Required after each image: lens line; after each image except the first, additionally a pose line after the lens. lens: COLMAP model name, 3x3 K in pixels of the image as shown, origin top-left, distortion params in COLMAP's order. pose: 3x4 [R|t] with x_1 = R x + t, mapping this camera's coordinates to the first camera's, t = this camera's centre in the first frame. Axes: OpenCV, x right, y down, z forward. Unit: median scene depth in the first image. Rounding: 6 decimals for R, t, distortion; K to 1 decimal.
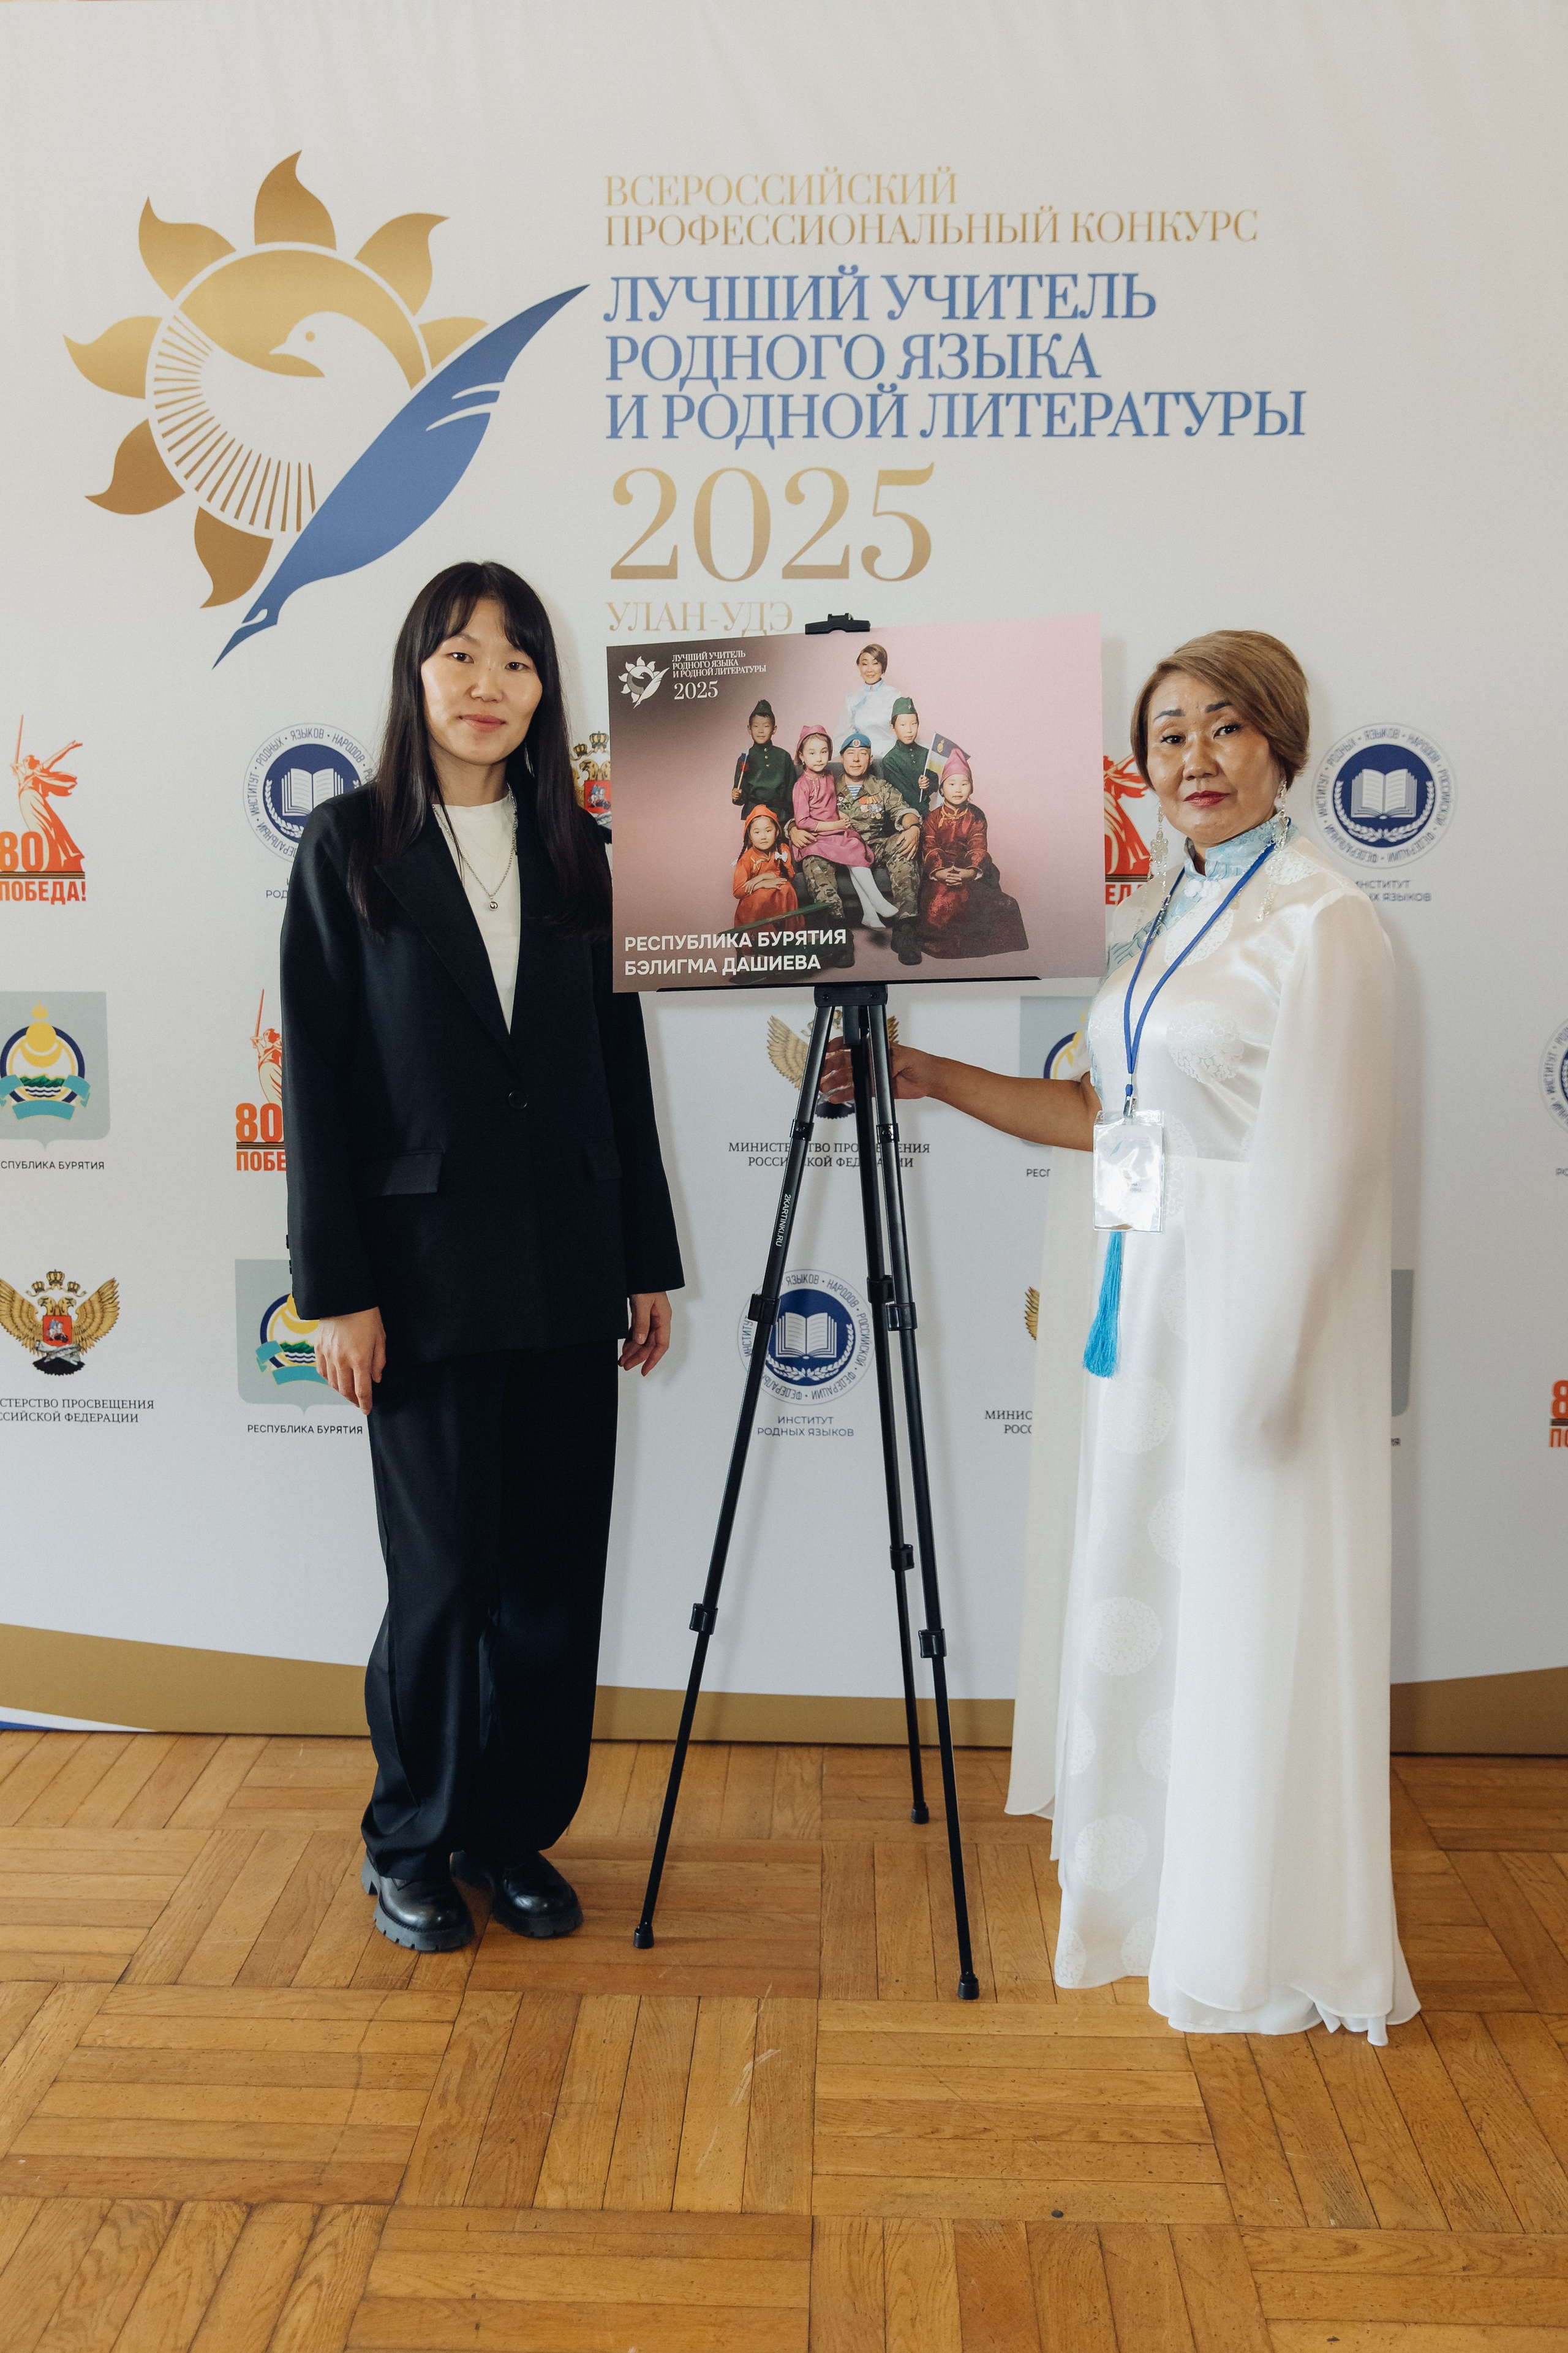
lens RADIAL K [[2202.4, 0, 771.8], [0, 2202.4, 1160.6], [0, 0, 1]] dist [-0.001868, 0.006198]
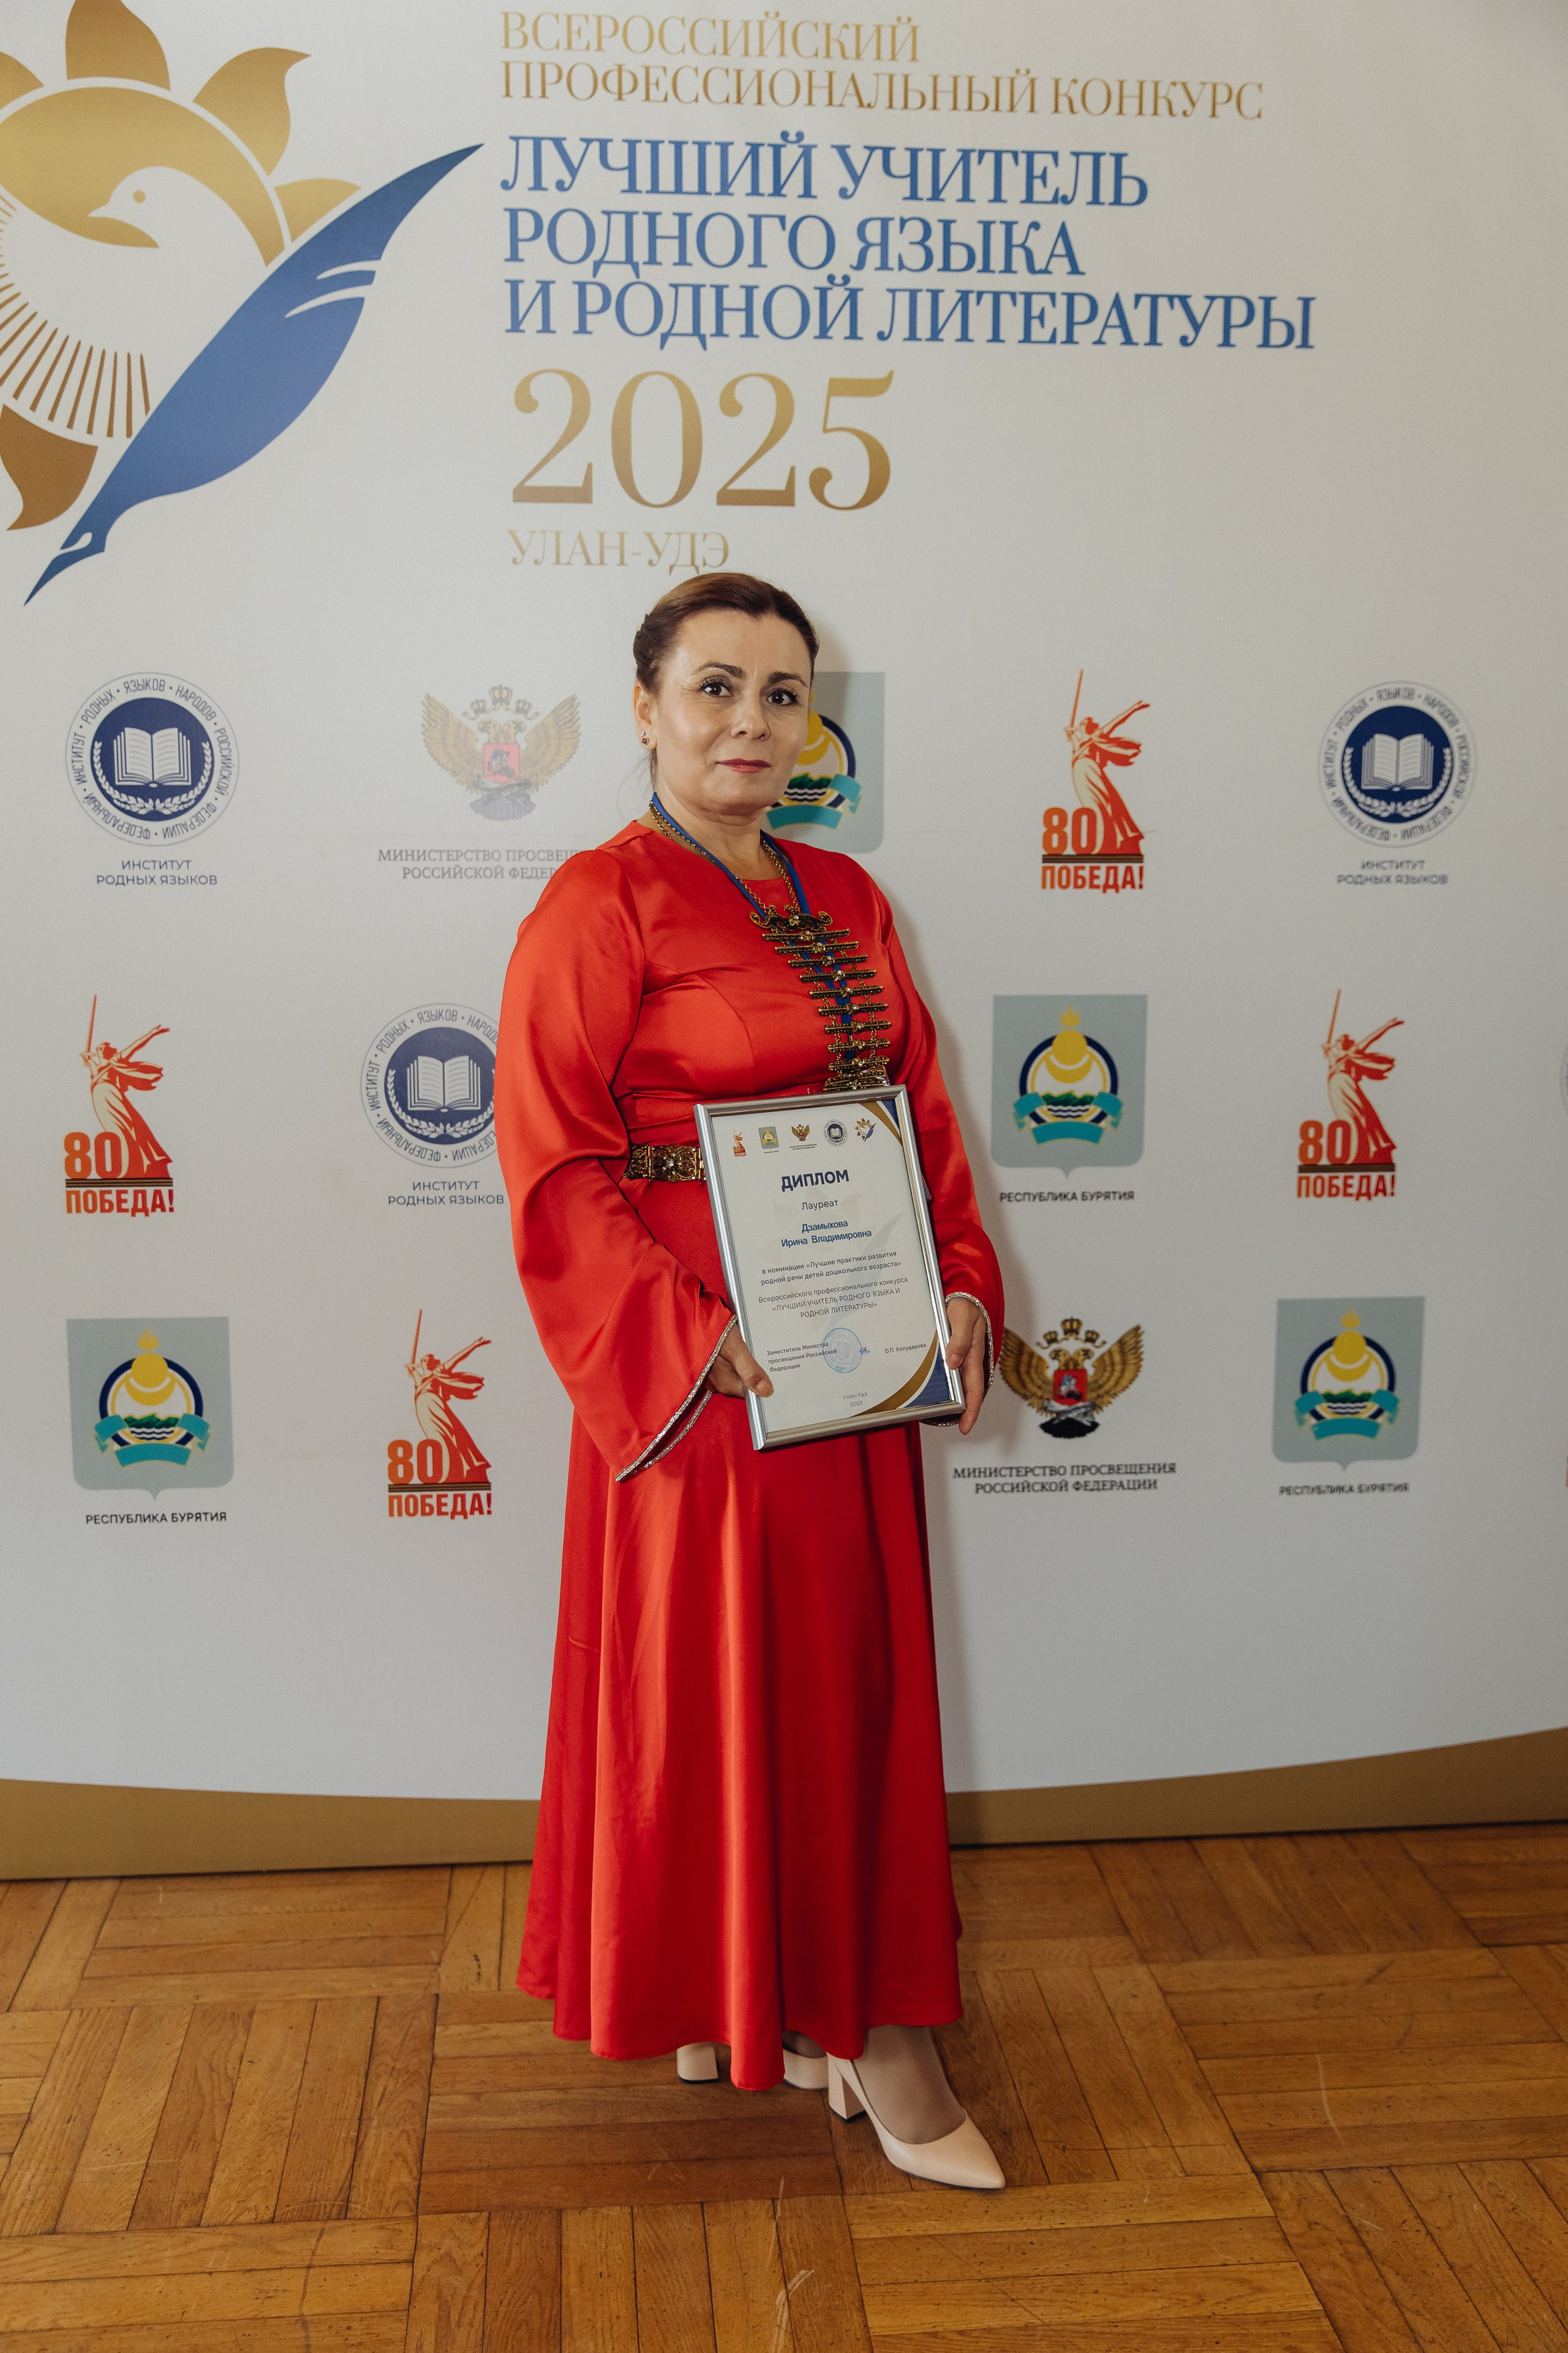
lens RADIAL K [[2214.3, 0, 759.1], [0, 2214.3, 1200.4], [0, 0, 1]] dist [-0.003706, 0.008558]
pose [[0.992450, -0.021075, 0.120824, -0.089087], [0.017341, 0.999342, 0.031868, -0.023835], [-0.121416, -0.029532, 0.992162, 0.146216]]
